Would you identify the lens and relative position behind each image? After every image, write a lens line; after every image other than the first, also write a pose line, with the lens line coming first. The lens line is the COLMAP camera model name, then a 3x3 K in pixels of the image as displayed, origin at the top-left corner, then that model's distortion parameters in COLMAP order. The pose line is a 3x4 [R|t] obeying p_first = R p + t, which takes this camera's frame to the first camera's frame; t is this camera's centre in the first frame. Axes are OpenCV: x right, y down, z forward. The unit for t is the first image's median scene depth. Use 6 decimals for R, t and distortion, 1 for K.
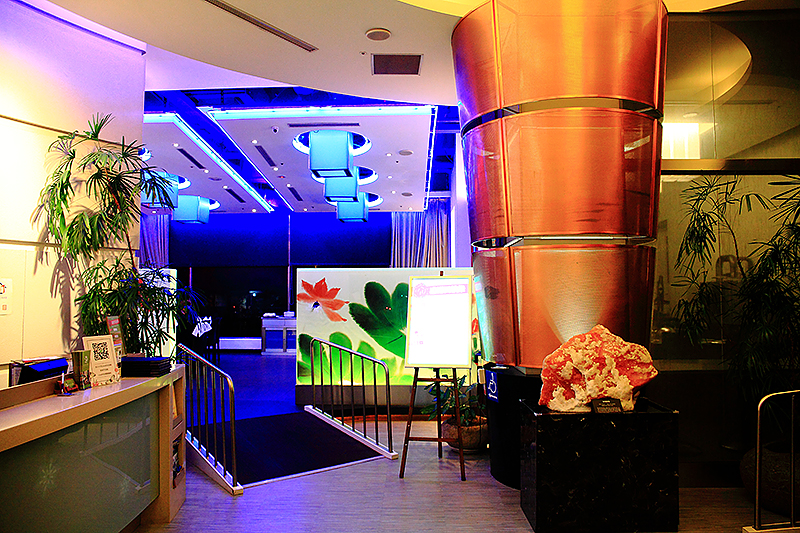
lens RADIAL K [[552.9, 0, 393.8], [0, 552.9, 268.3], [0, 0, 1]] dist [-0.113057, 0.086596]
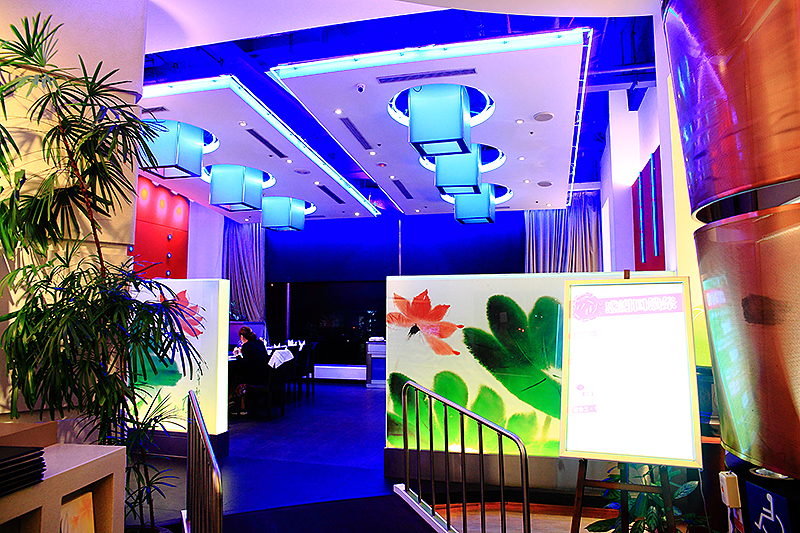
lens RADIAL K [[552.9, 0, 393.8], [0, 552.9, 268.3], [0, 0, 1]] dist [-0.113057, 0.086596]
pose [[0.972318, -0.014466, -0.233212, -0.007037], [0.005948, 0.999291, -0.037187, 0.016476], [0.233585, 0.034770, 0.971715, 0.340741]]
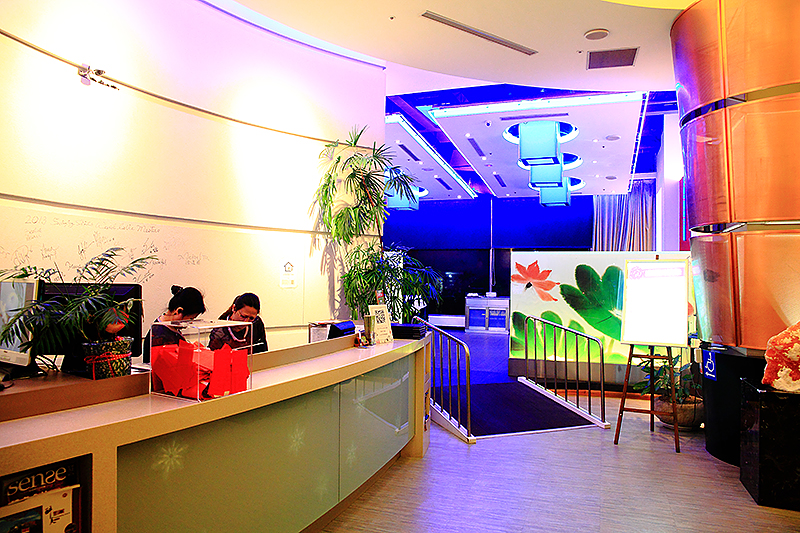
lens RADIAL K [[552.9, 0, 393.8], [0, 552.9, 268.3], [0, 0, 1]] dist [-0.113057, 0.086596]
pose [[0.944794, 0.011058, -0.327477, -0.038961], [-0.000412, 0.999470, 0.032561, -0.002163], [0.327664, -0.030629, 0.944298, -0.108147]]
